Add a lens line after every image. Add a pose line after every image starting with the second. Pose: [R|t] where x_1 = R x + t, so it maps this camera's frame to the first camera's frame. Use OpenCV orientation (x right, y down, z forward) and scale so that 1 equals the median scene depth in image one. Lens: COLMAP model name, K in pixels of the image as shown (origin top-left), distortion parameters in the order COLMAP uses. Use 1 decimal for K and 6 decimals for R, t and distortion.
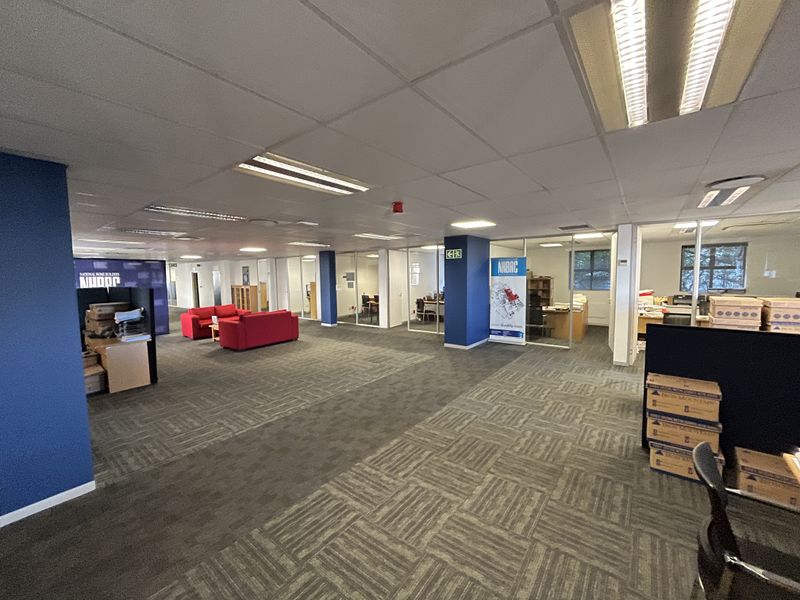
lens RADIAL K [[324.0, 0, 400.2], [0, 324.0, 300.9], [0, 0, 1]] dist [0.003439, -0.000169]
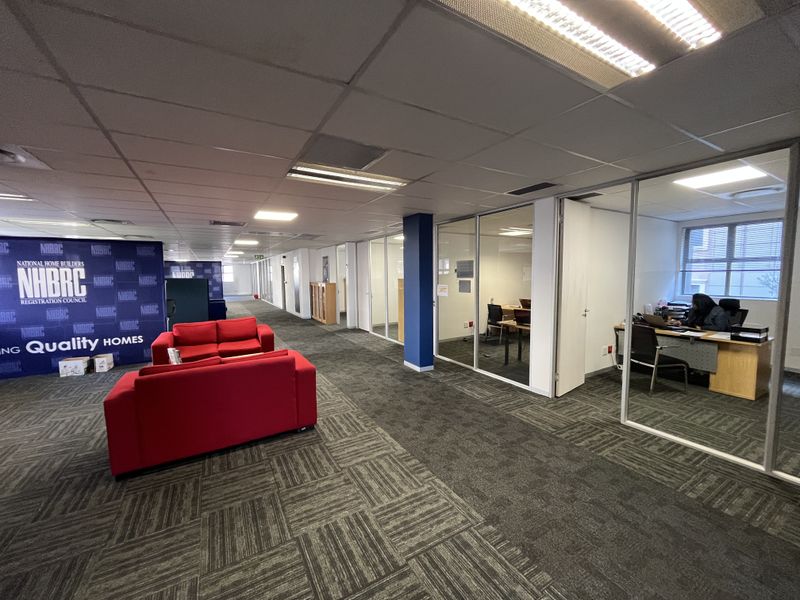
lens RADIAL K [[324.0, 0, 386.6], [0, 324.0, 301.6], [0, 0, 1]] dist [0.003439, -0.000169]
pose [[0.914645, 0.039537, -0.402319, -0.066609], [-0.032964, 0.999186, 0.023253, -0.034795], [0.402911, -0.008006, 0.915204, 0.530810]]
